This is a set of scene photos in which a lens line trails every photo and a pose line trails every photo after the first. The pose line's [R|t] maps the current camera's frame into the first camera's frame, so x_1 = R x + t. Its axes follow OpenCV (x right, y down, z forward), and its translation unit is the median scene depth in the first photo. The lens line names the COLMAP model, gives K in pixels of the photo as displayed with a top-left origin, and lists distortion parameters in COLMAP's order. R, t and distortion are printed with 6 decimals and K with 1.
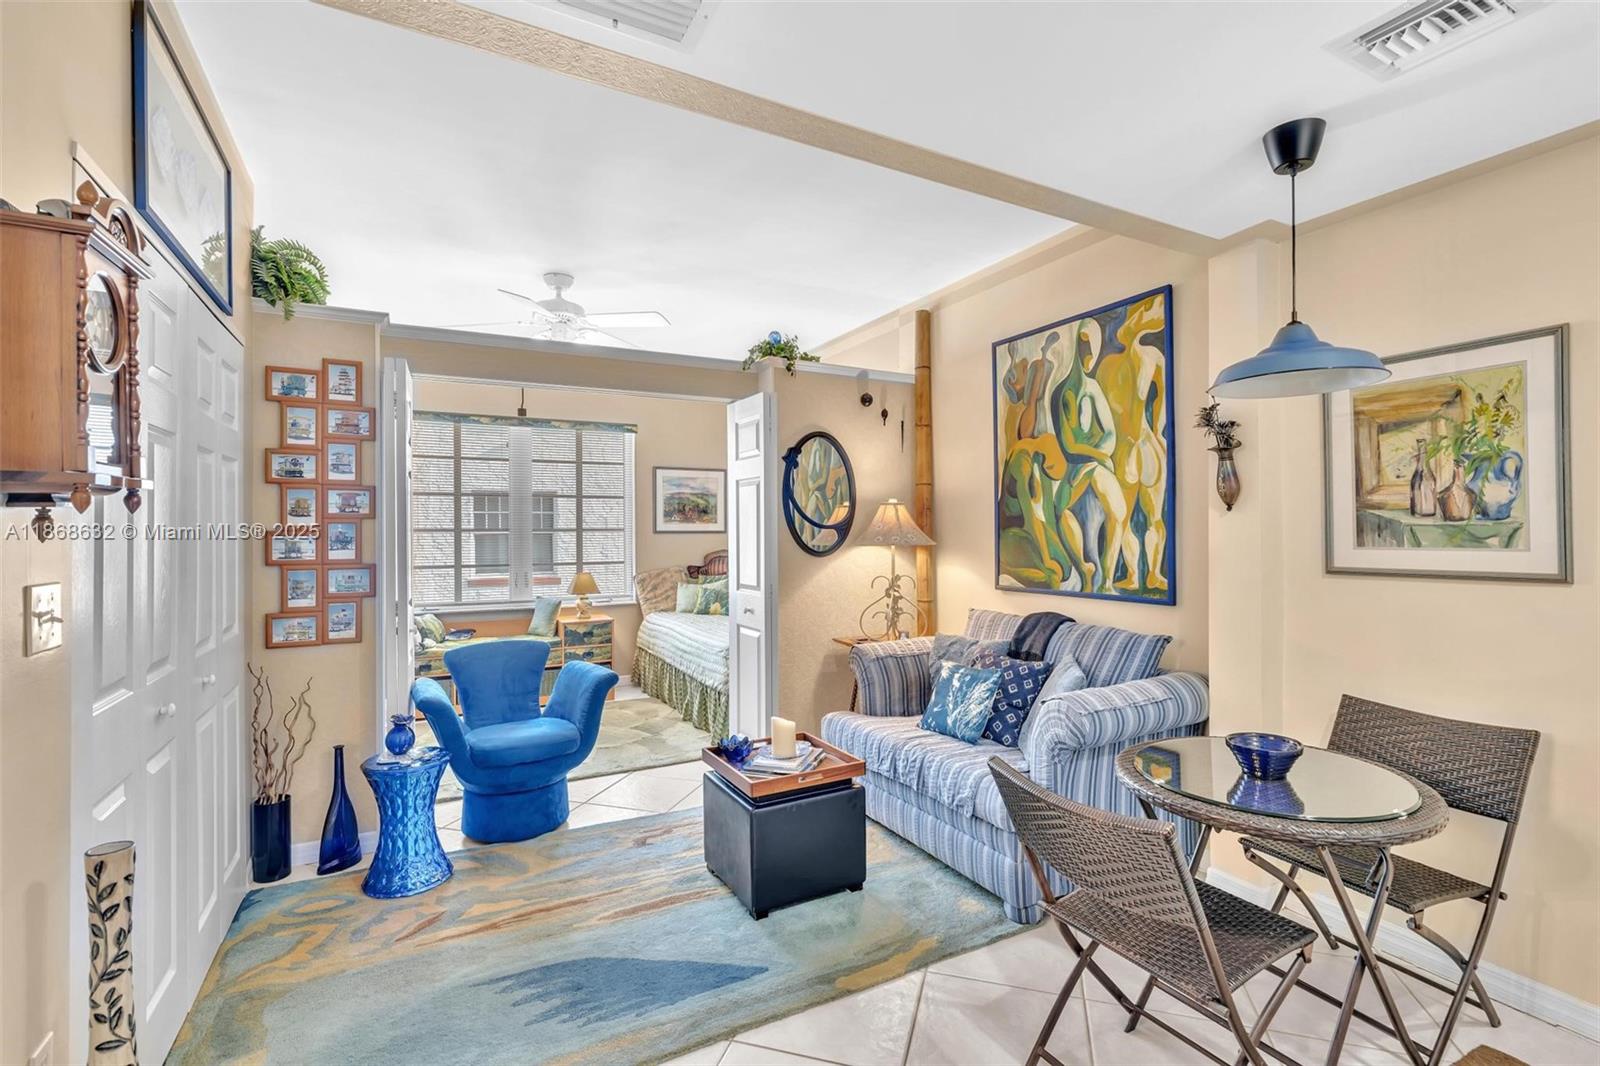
lens RADIAL K [[722.4, 0, 796.4], [0, 722.4, 526.5], [0, 0, 1]] dist [0.000525, 0.000851]
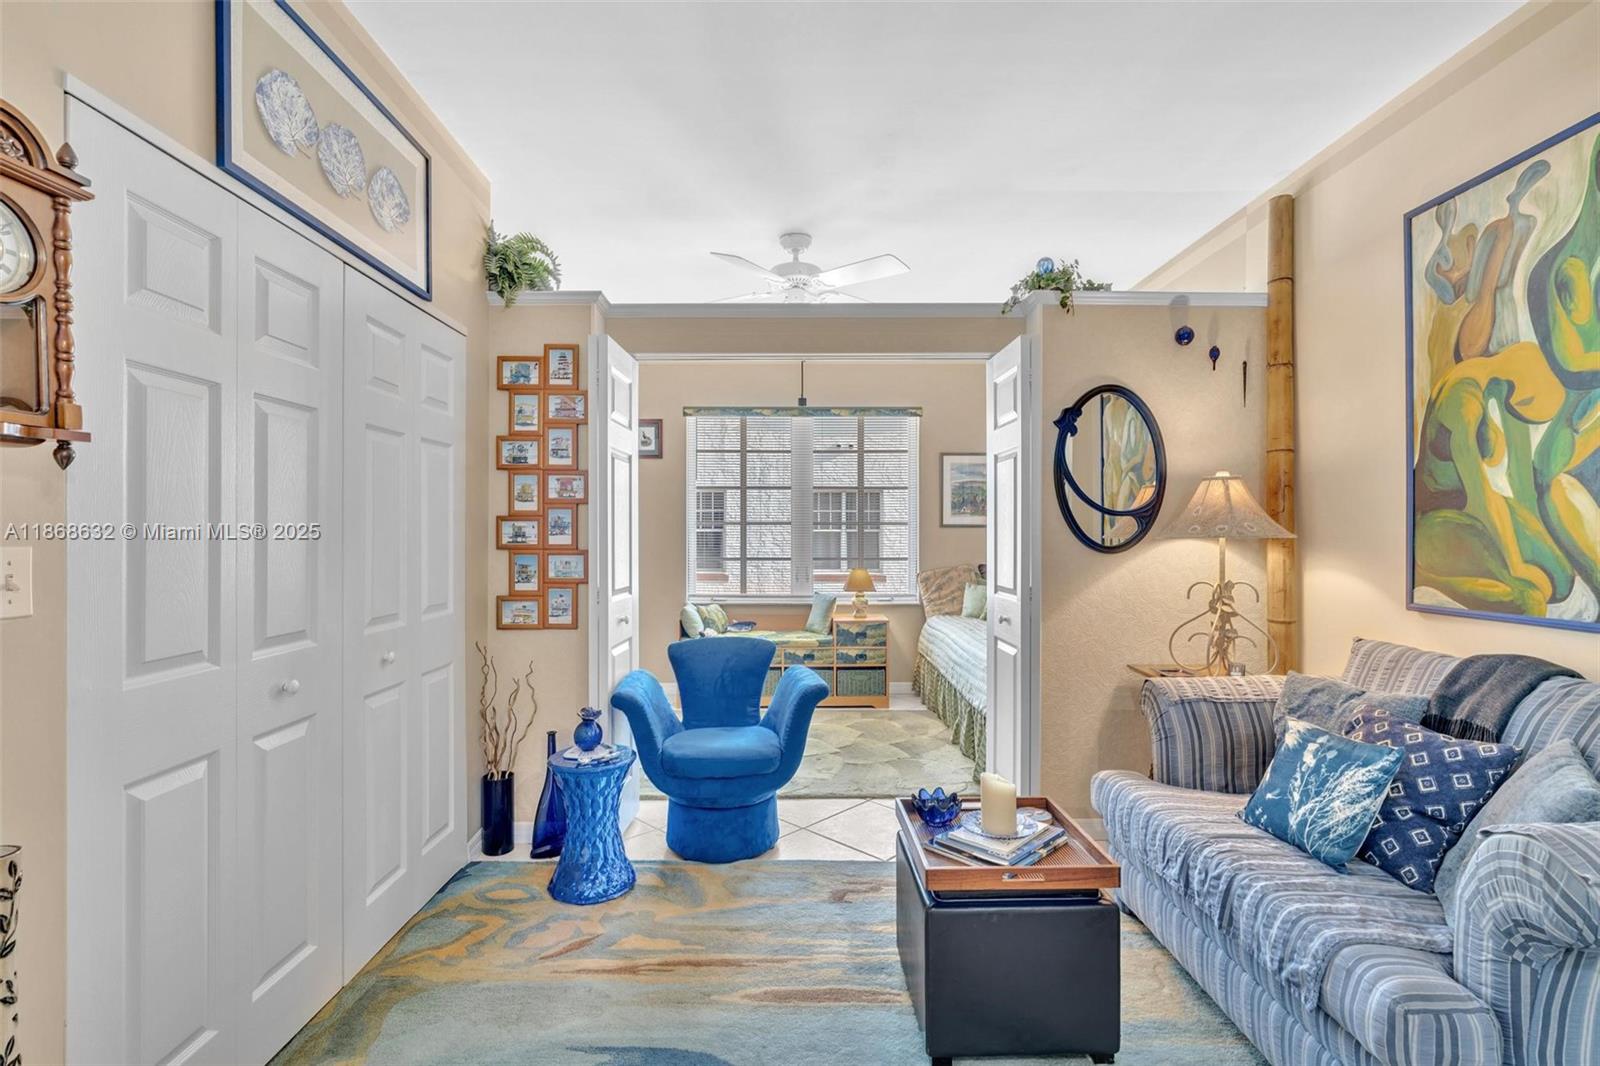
lens RADIAL K [[718.1, 0, 800.0], [0, 718.1, 533.0], [0, 0, 1]] dist [-0.004675, 0.003788]
pose [[0.890177, 0.005008, -0.455587, 0.111215], [-0.001607, 0.999968, 0.007852, 0.020495], [0.455611, -0.006257, 0.890157, 0.259471]]
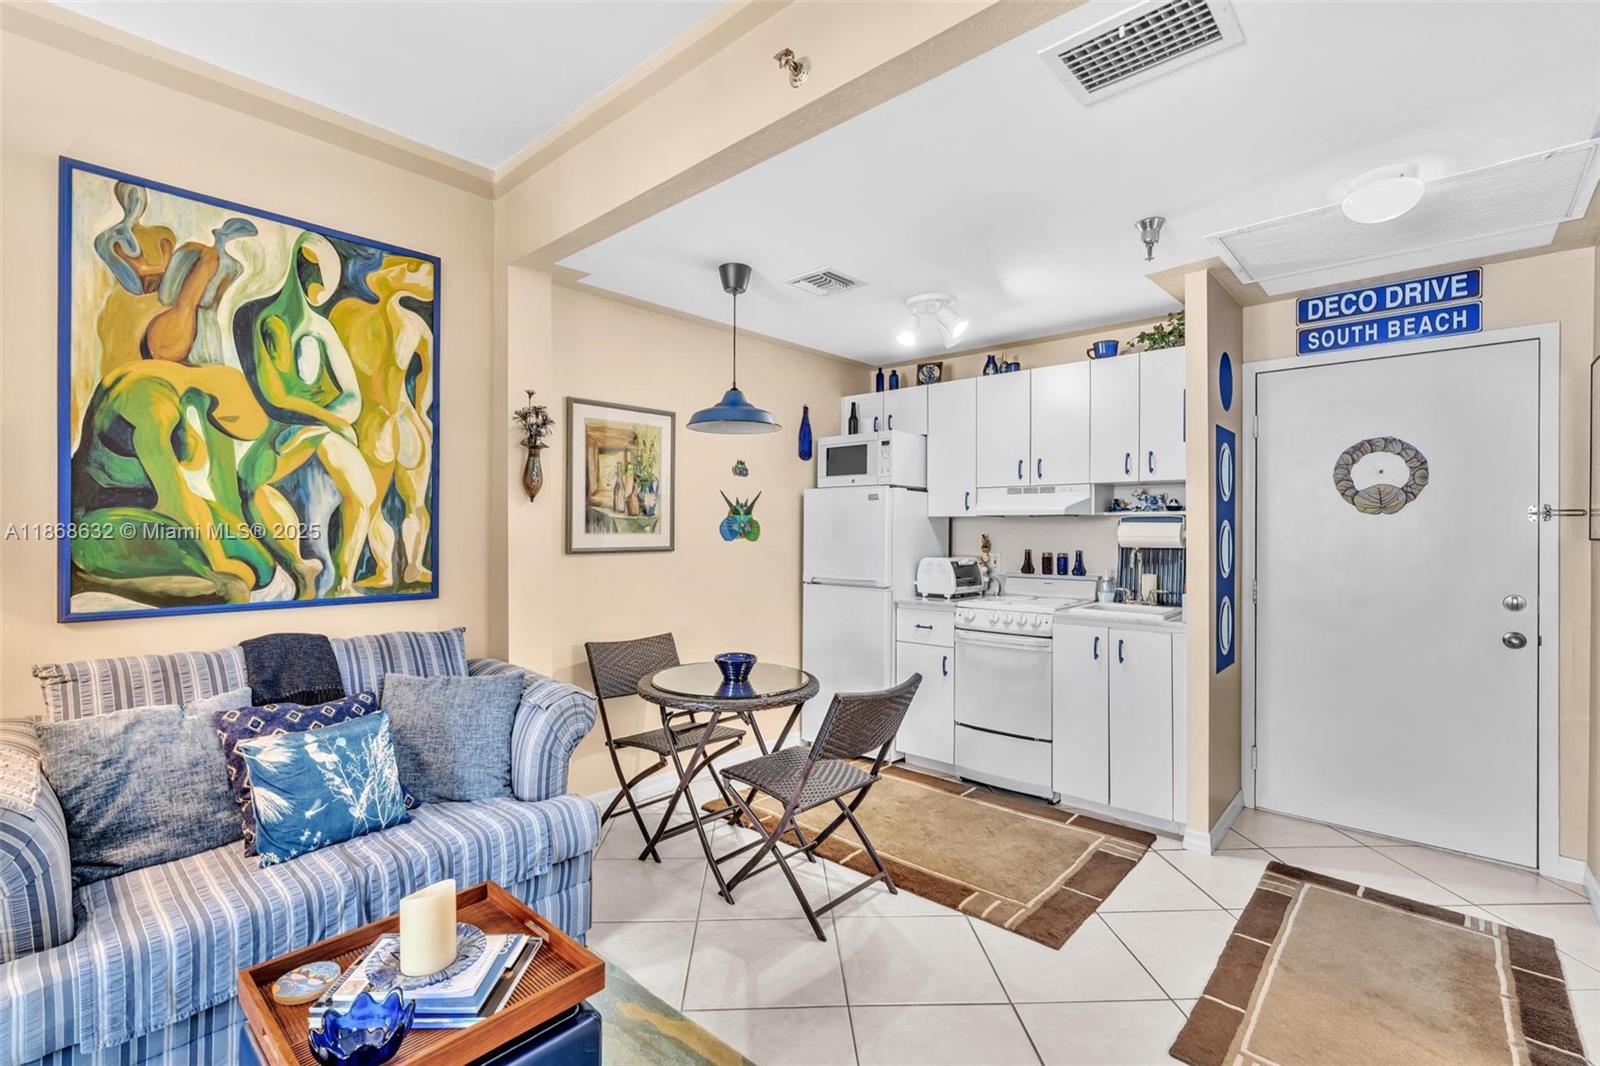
lens RADIAL K [[722.4, 0, 796.4], [0, 722.4, 526.5], [0, 0, 1]] dist [0.000525, 0.000851]
pose [[-0.337508, 0.011199, 0.941256, -0.494365], [-0.007641, 0.999864, -0.014636, 0.024666], [-0.941292, -0.012132, -0.337376, 0.820943]]
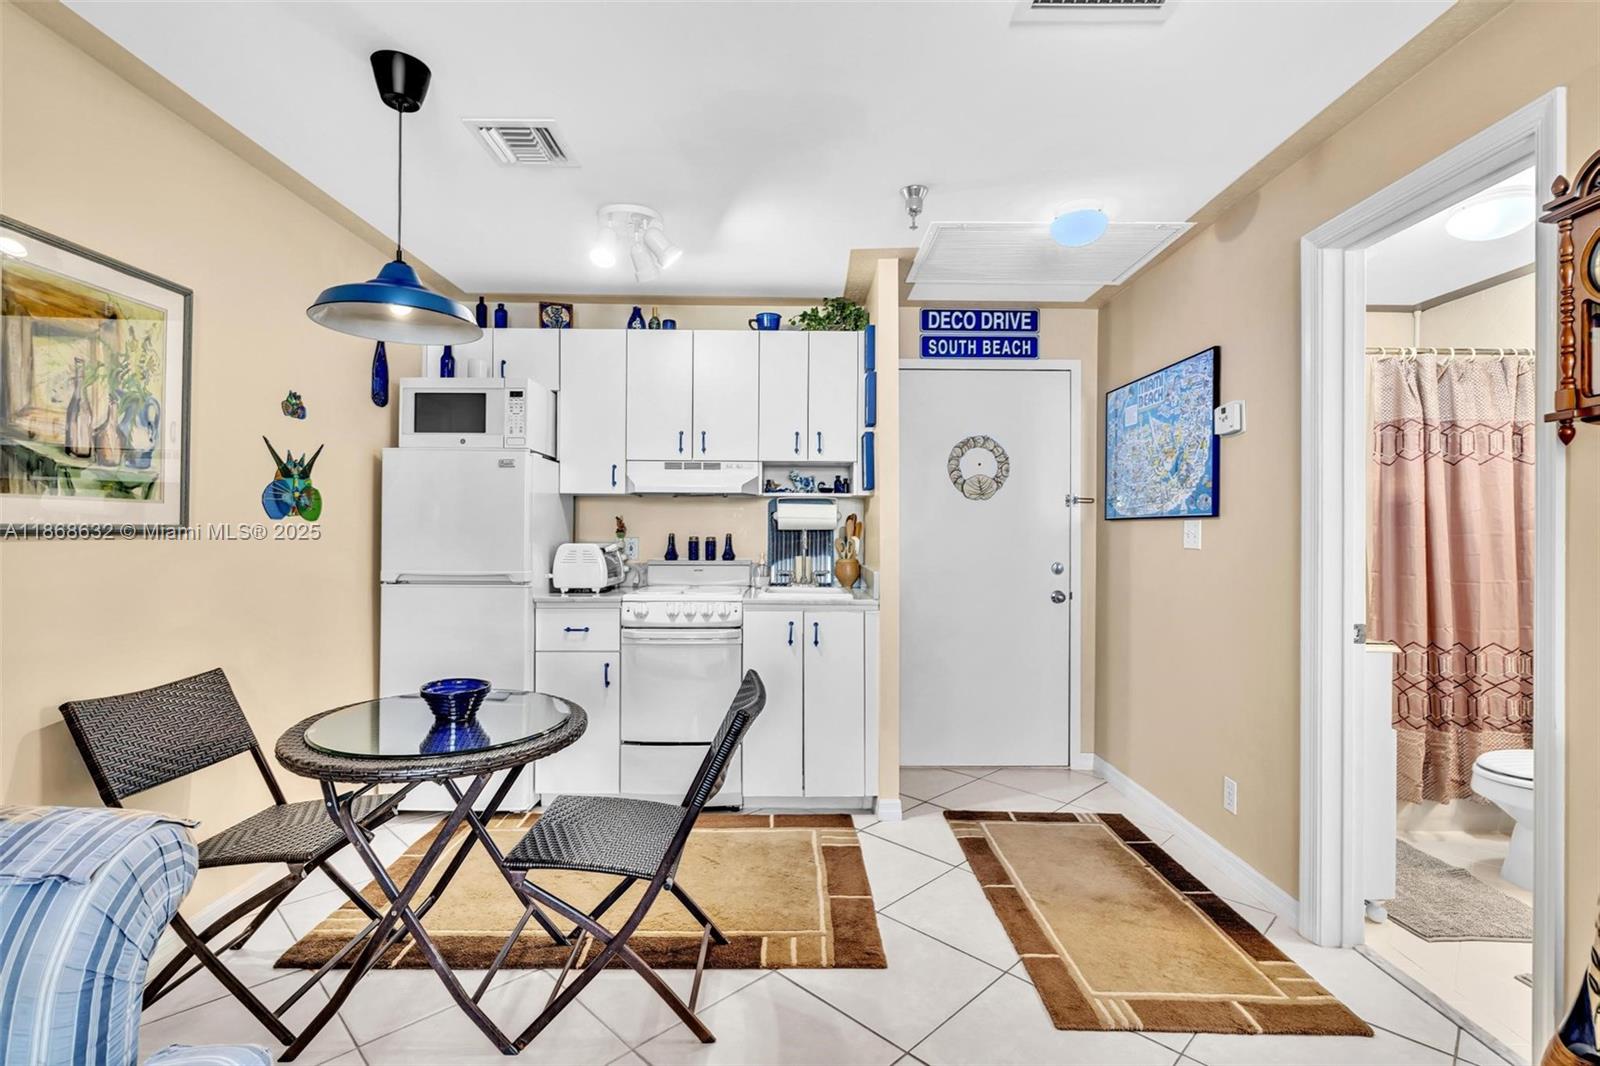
lens RADIAL K [[746.1, 0, 799.0], [0, 746.1, 527.3], [0, 0, 1]] dist [-0.002127, -0.000006]
pose [[-0.885612, 0.004804, 0.464402, -0.145570], [-0.002516, 0.999882, -0.015143, 0.051620], [-0.464420, -0.014579, -0.885495, 0.955316]]
